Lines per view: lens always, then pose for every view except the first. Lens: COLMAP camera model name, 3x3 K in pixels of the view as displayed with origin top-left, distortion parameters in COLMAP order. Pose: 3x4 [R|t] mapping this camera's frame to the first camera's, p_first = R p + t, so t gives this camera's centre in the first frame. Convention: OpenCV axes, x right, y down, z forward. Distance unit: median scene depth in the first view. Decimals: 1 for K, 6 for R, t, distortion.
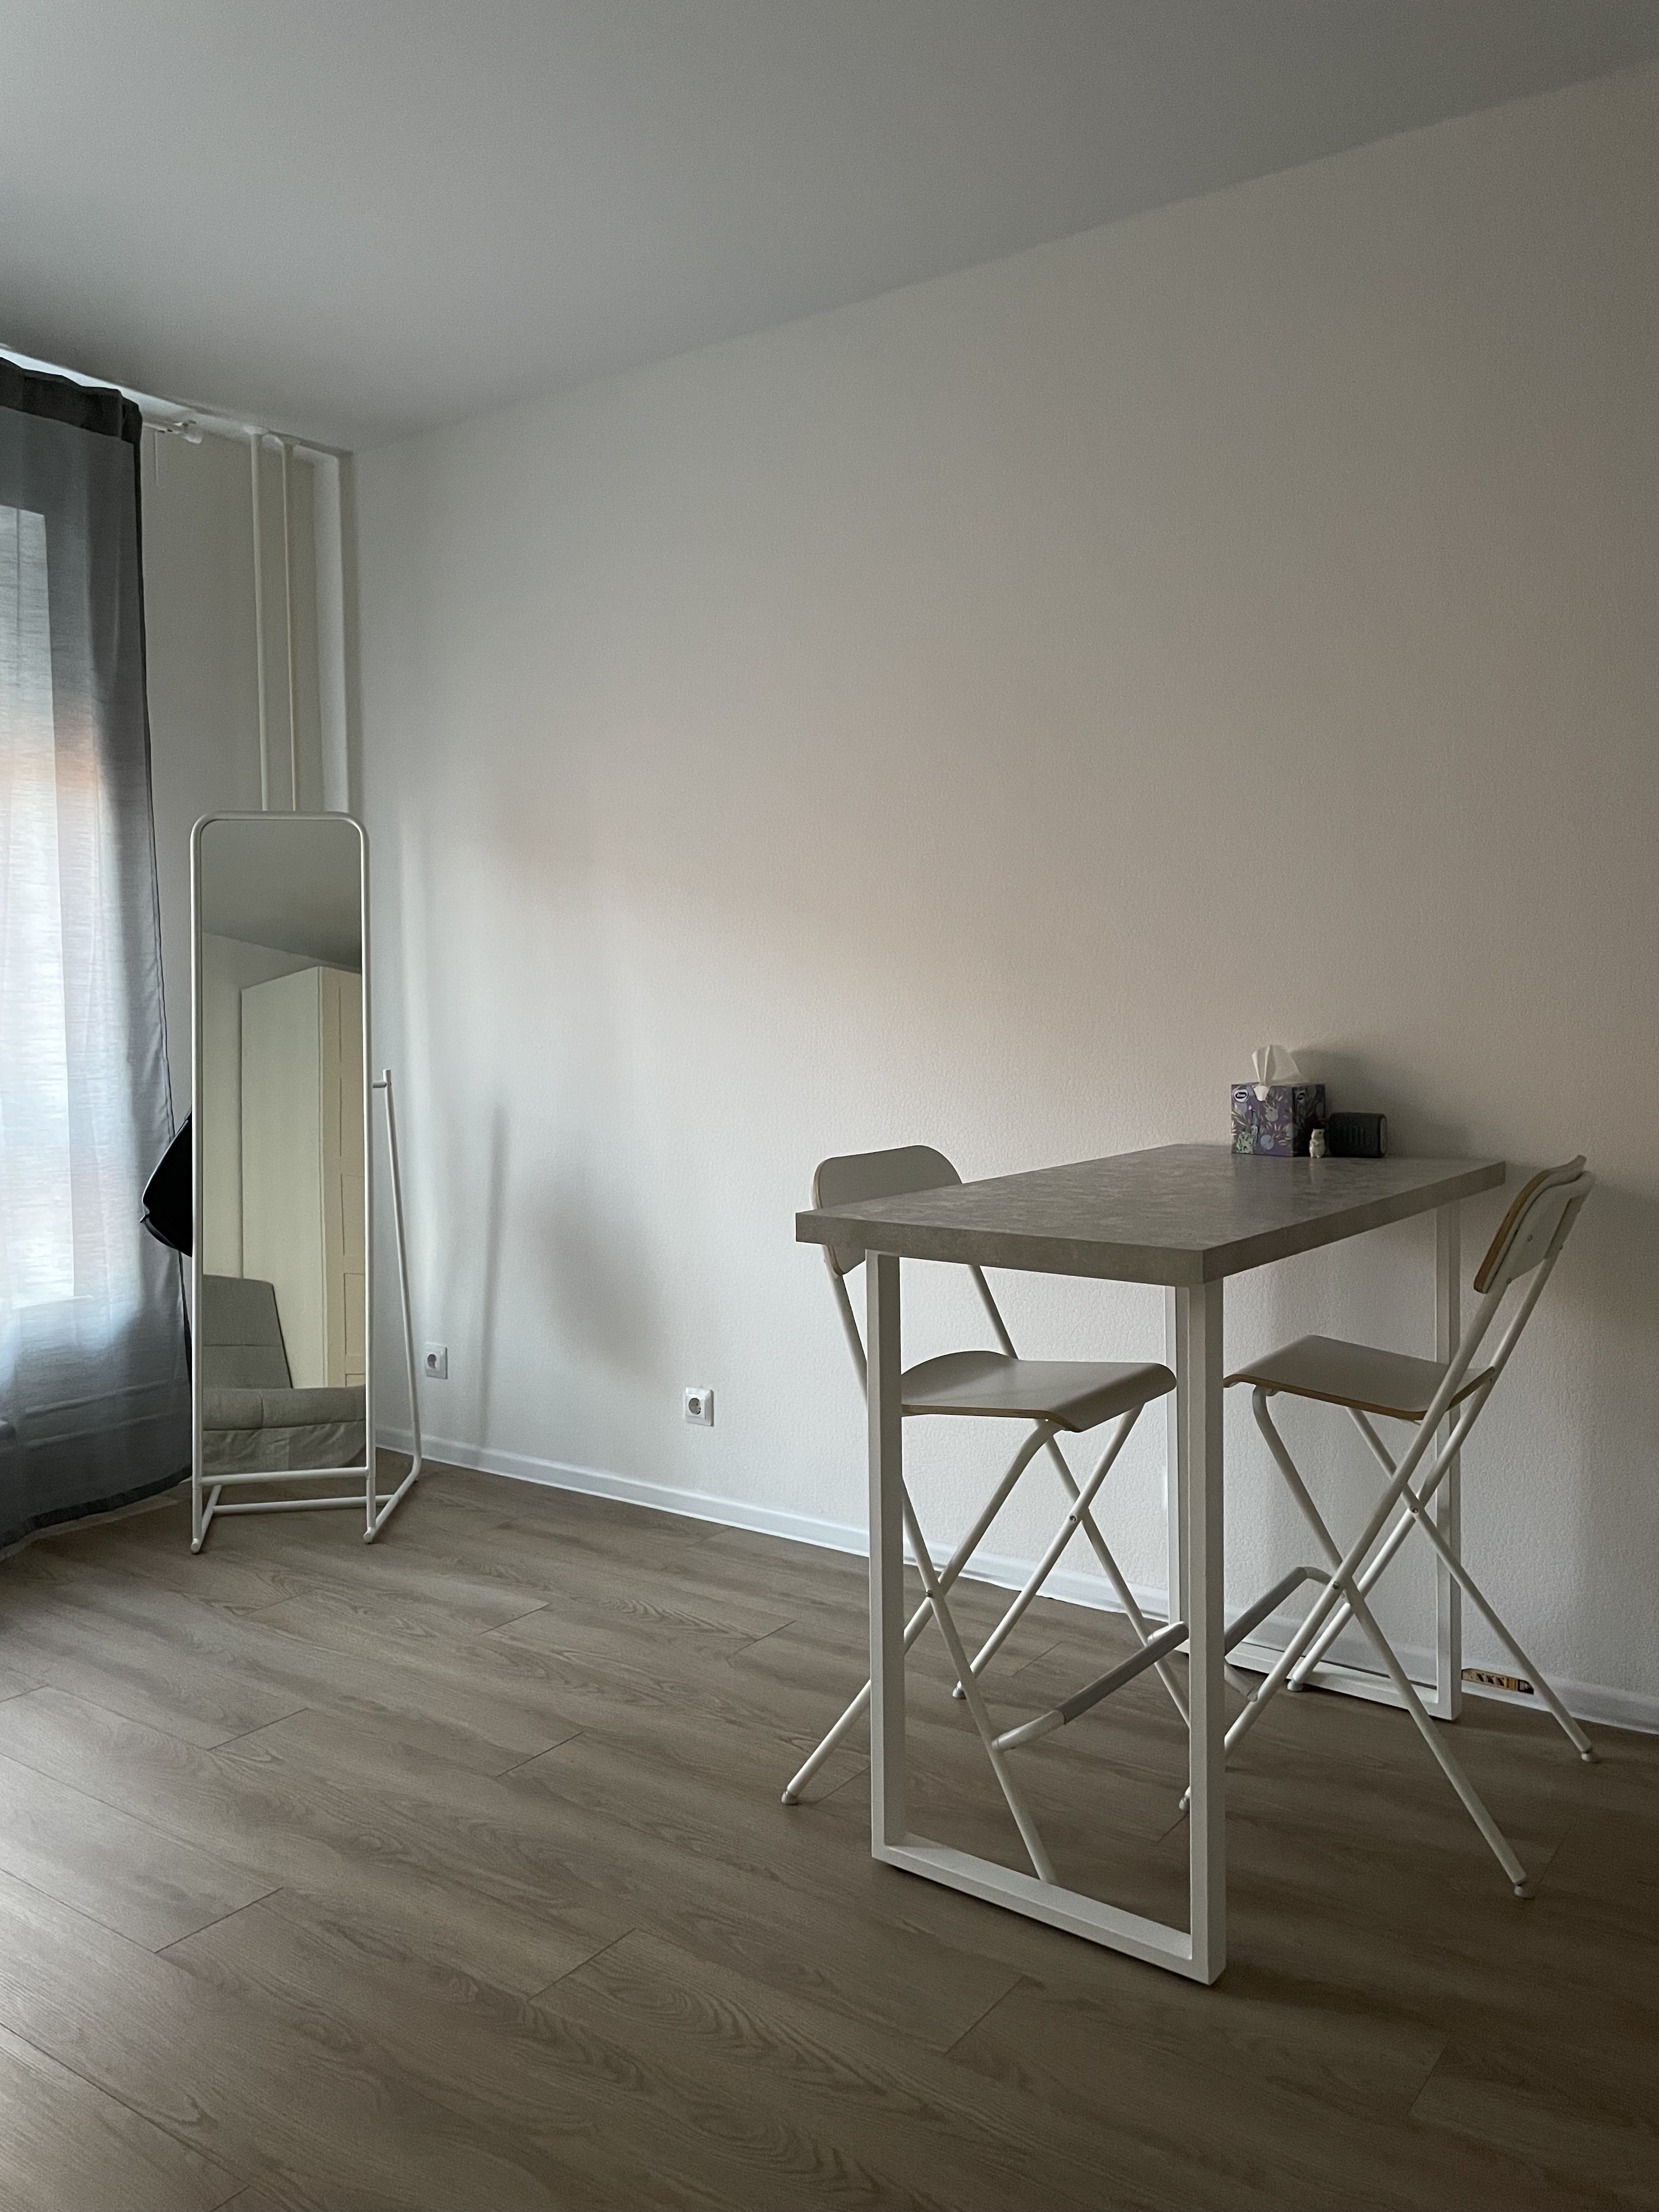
lens RADIAL K [[1667.8, 0, 817.4], [0, 1667.8, 1093.1], [0, 0, 1]] dist [0.102212, -0.135981]
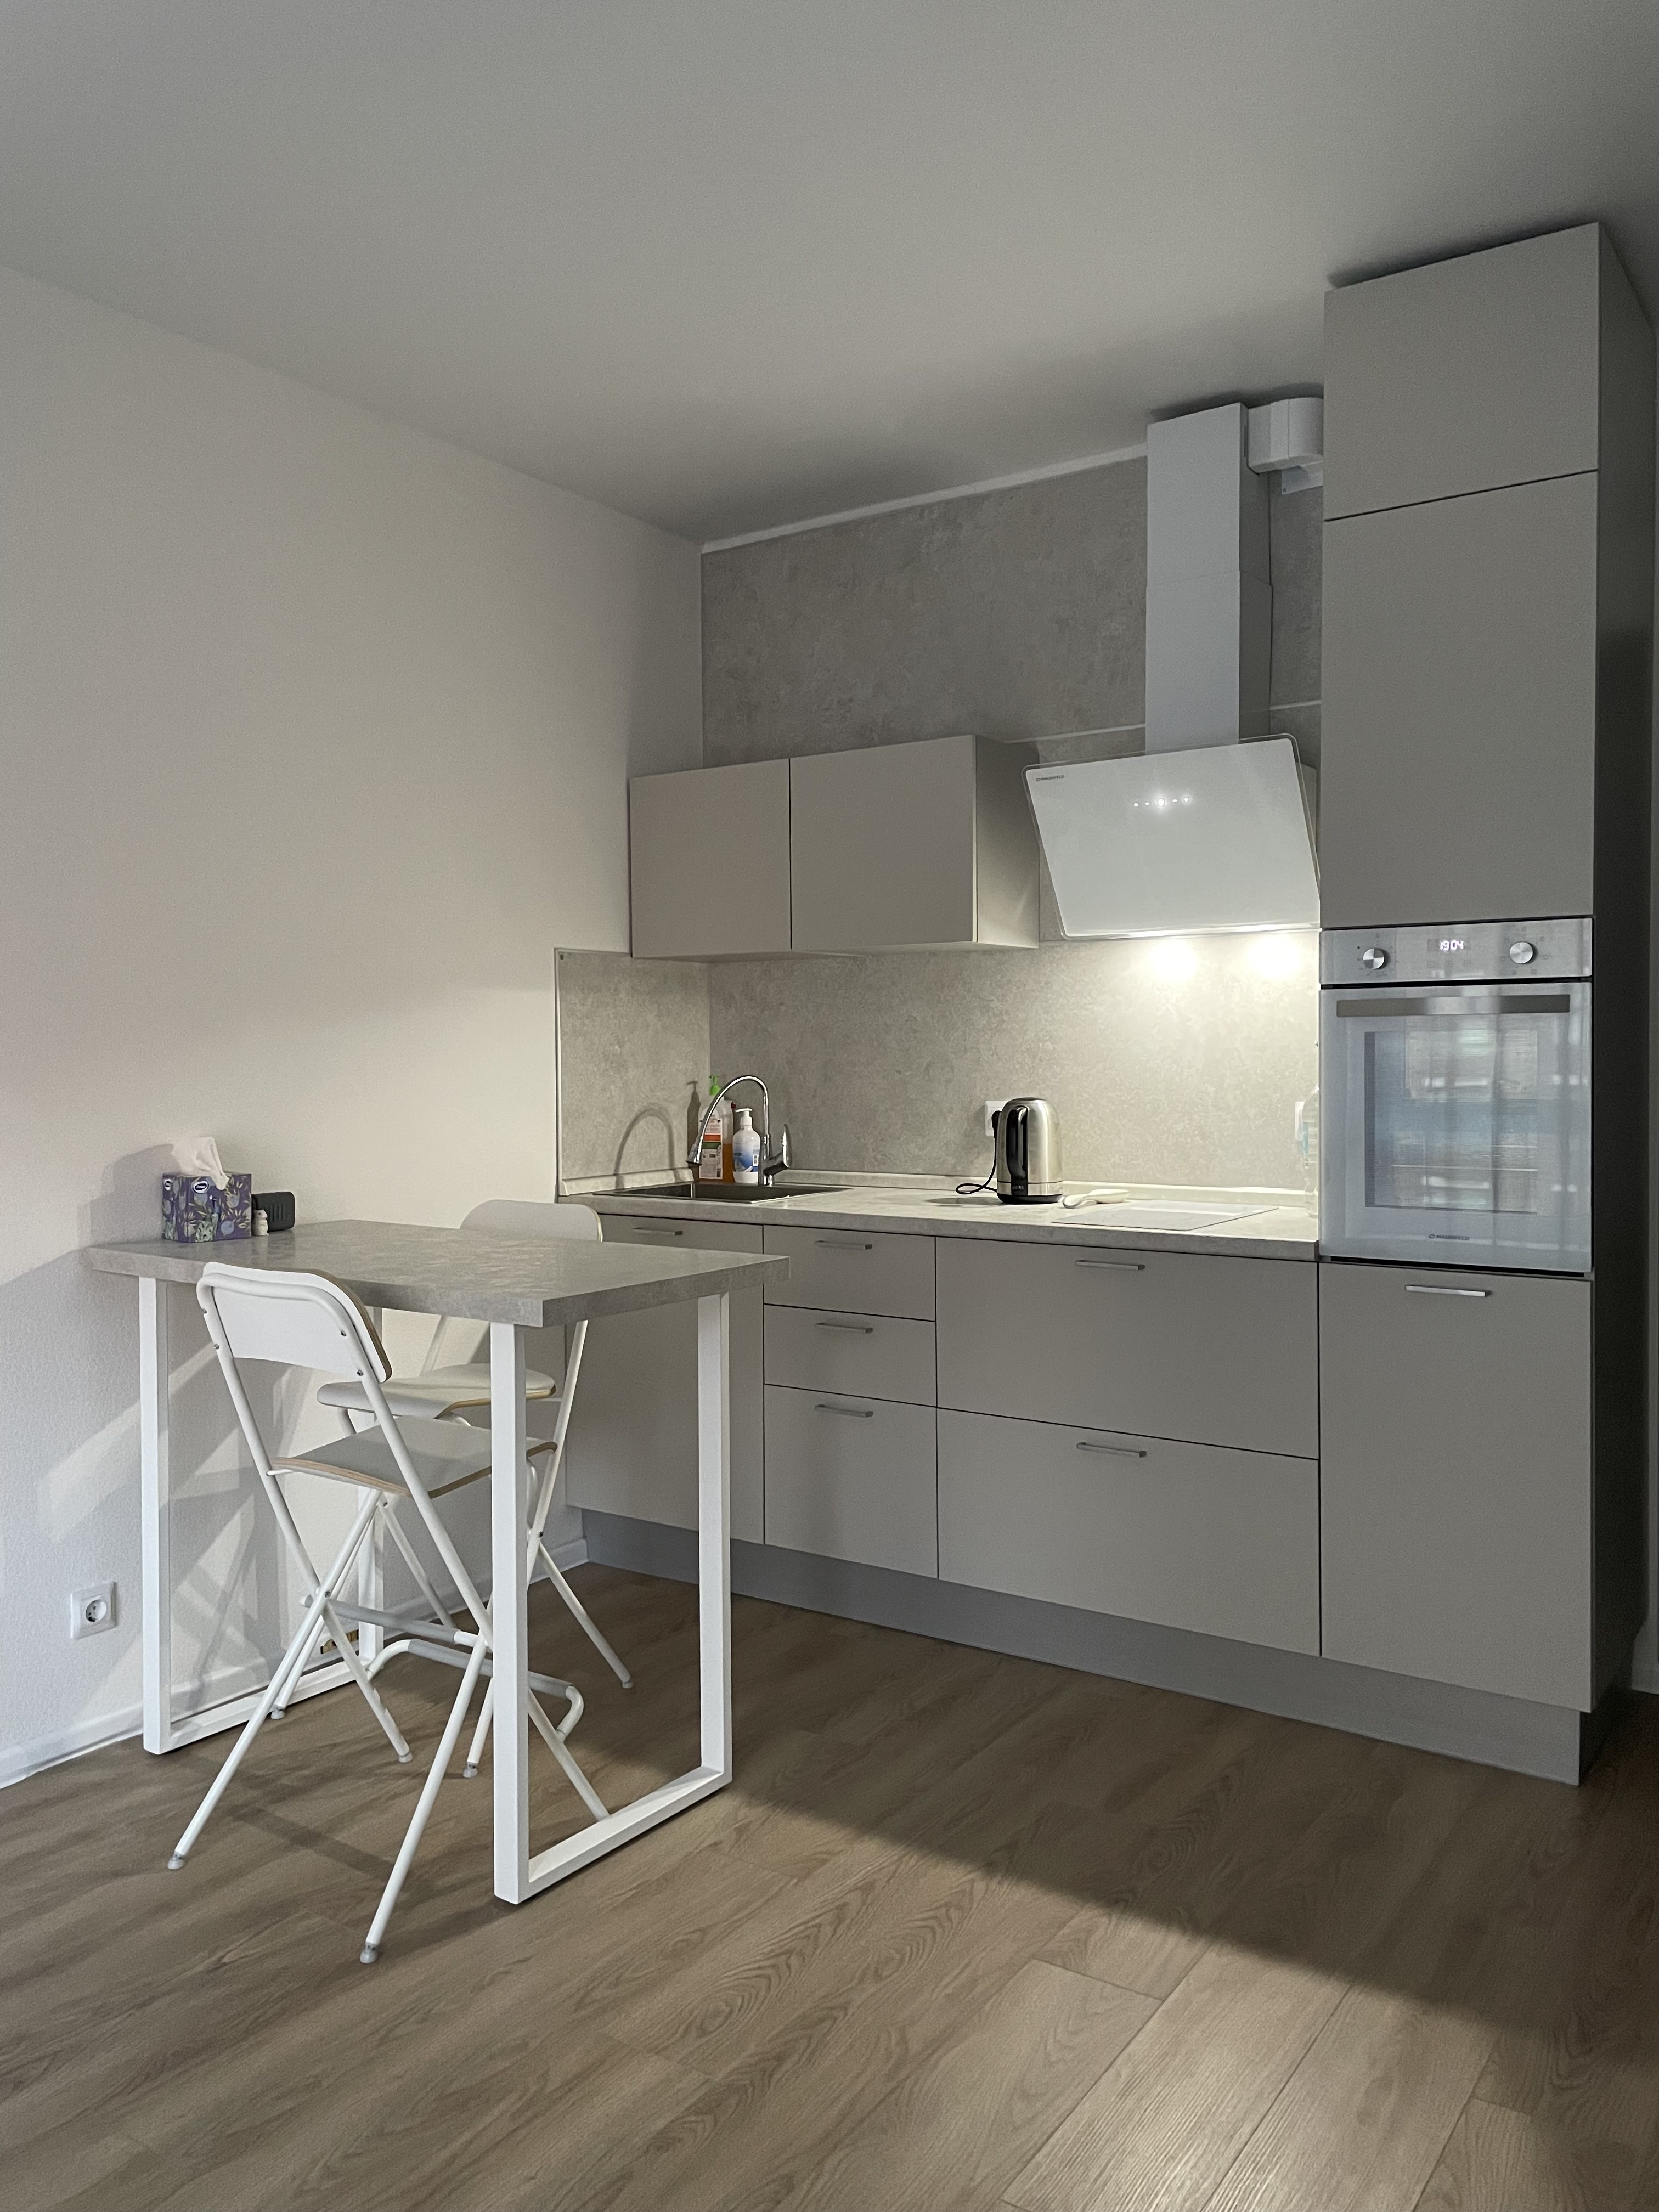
lens RADIAL K [[1667.8, 0, 817.4], [0, 1667.8, 1093.1], [0, 0, 1]] dist [0.102212, -0.135981]
pose [[-0.033247, -0.013133, 0.999361, -0.830749], [0.060442, 0.998057, 0.015127, -0.050792], [-0.997618, 0.060906, -0.032389, 0.653815]]
